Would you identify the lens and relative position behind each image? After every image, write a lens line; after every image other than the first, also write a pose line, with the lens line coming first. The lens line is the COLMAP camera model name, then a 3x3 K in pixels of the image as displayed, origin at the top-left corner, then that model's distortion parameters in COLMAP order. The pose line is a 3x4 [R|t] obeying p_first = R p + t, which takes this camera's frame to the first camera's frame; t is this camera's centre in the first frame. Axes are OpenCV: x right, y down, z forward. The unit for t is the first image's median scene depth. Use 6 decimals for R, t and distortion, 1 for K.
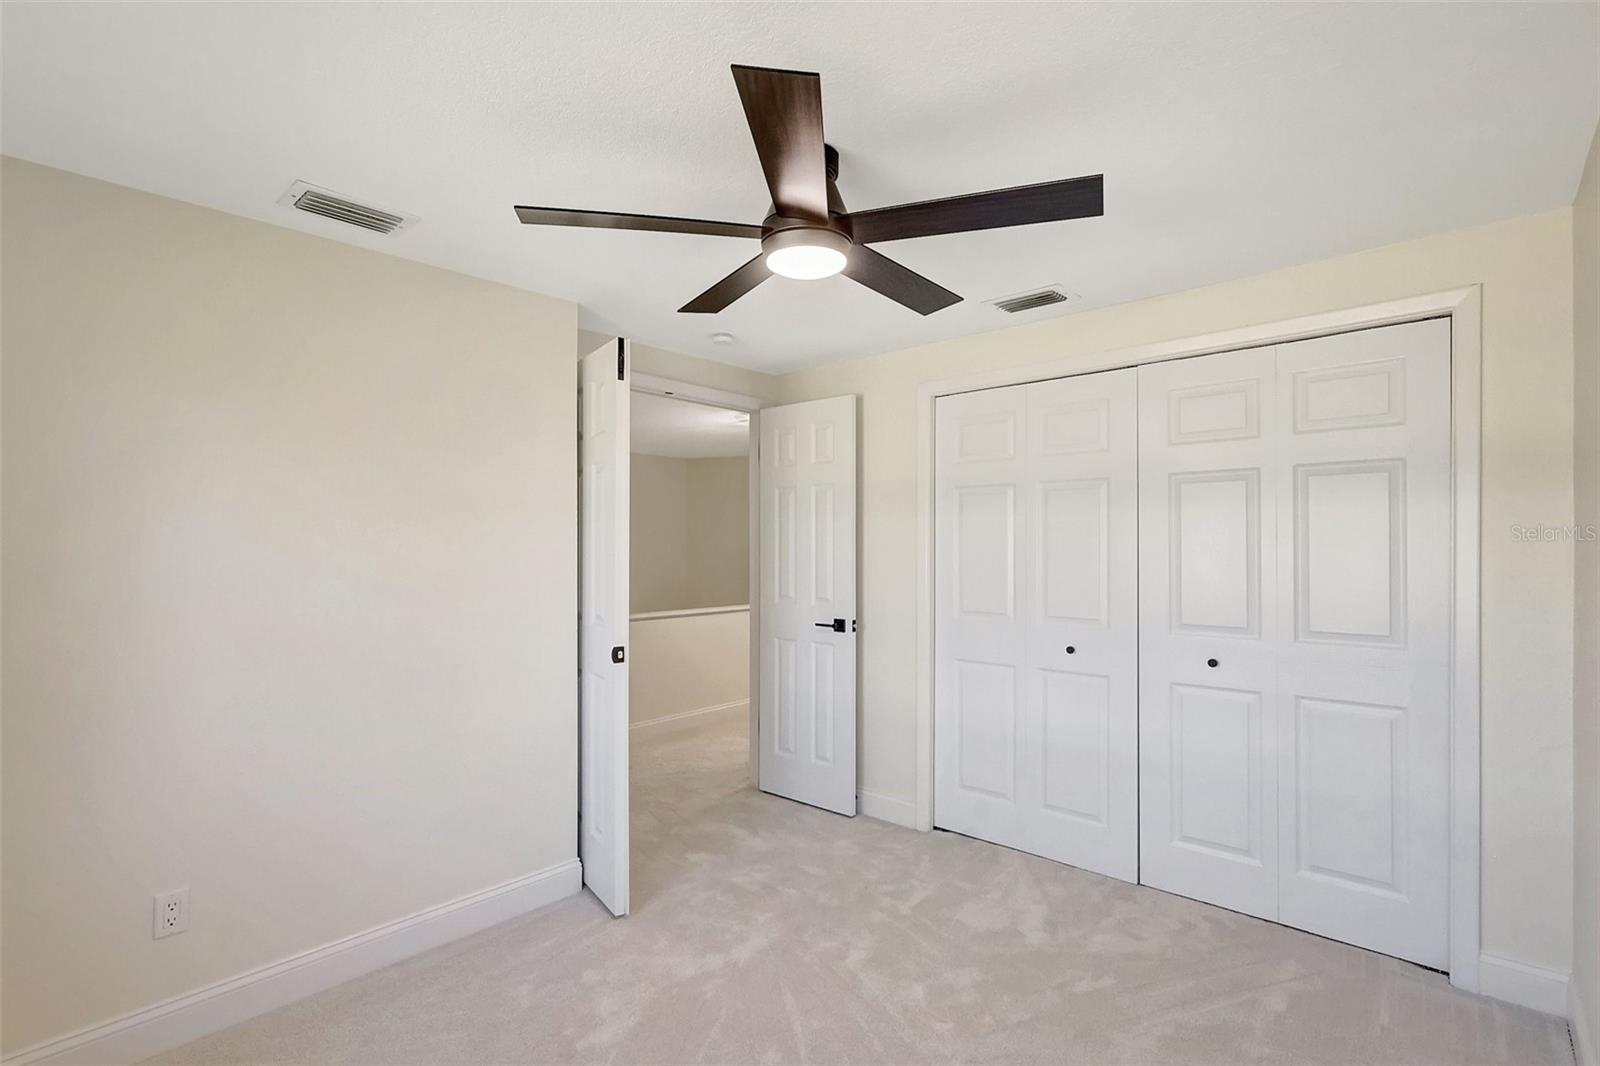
lens RADIAL K [[742.0, 0, 800.2], [0, 742.0, 549.5], [0, 0, 1]] dist [-0.000158, 0.000830]
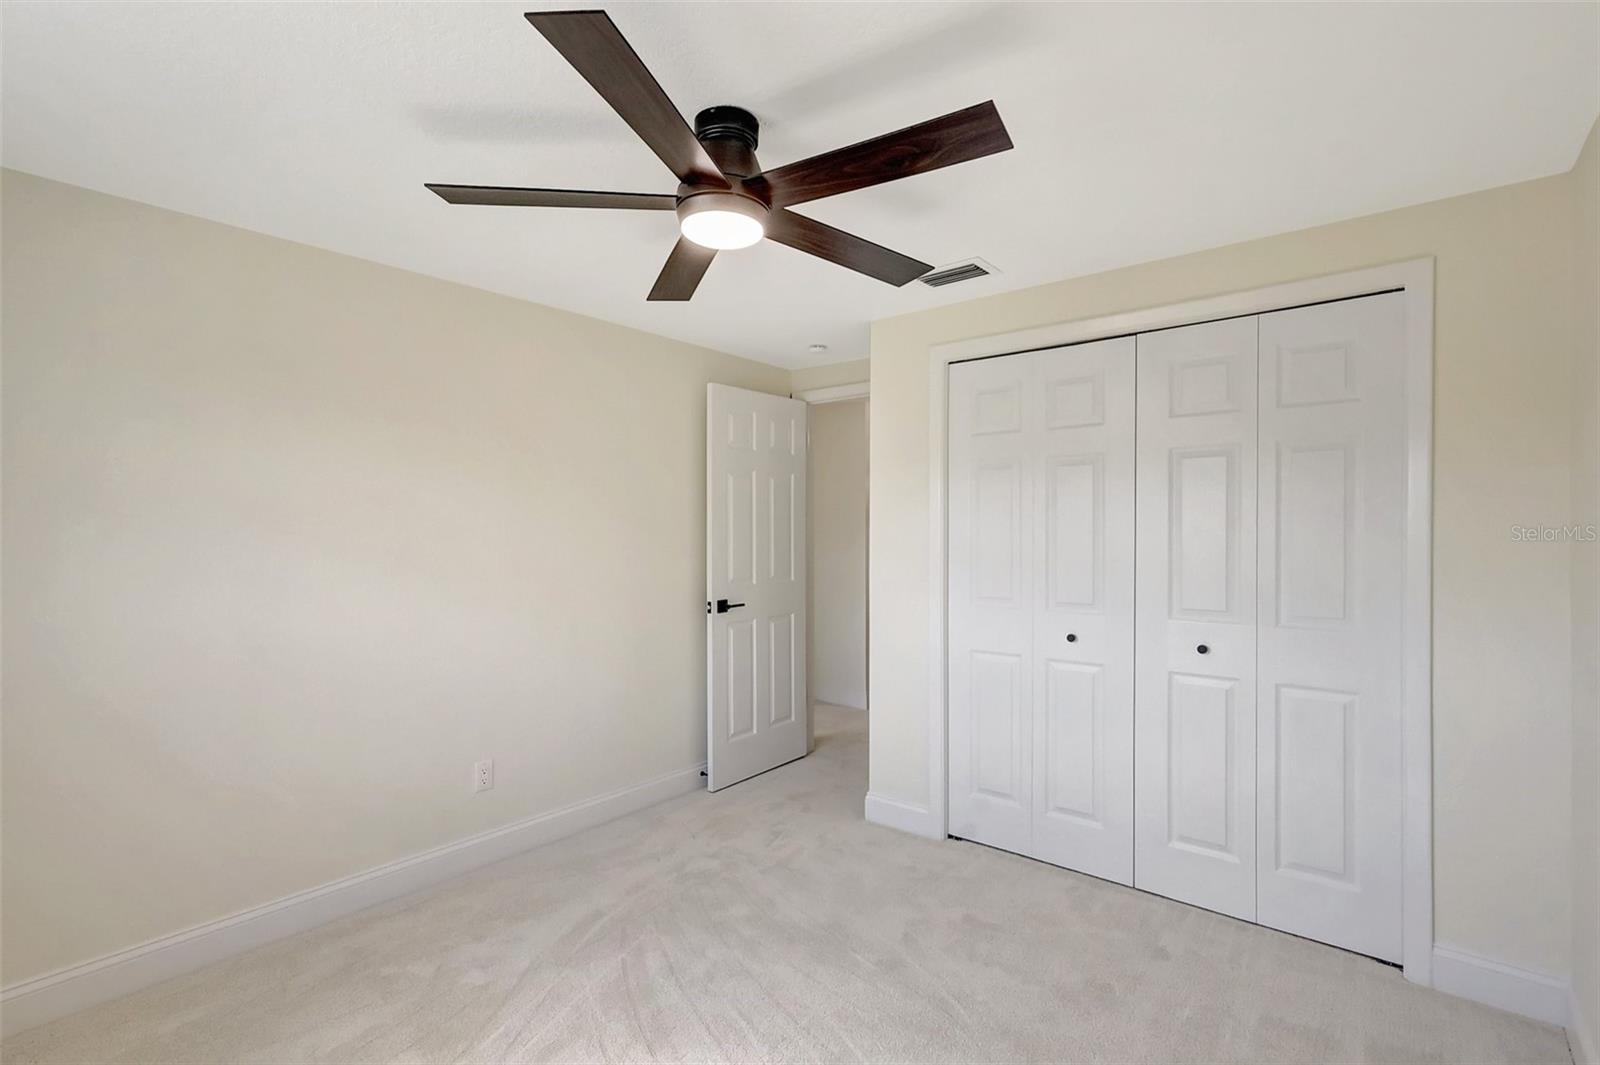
lens RADIAL K [[808.5, 0, 800.4], [0, 808.5, 520.0], [0, 0, 1]] dist [0.020128, -0.000637]
pose [[0.999988, -0.004096, -0.002517, 0.086586], [0.004060, 0.999894, -0.013988, 0.000185], [0.002574, 0.013977, 0.999899, -0.073838]]
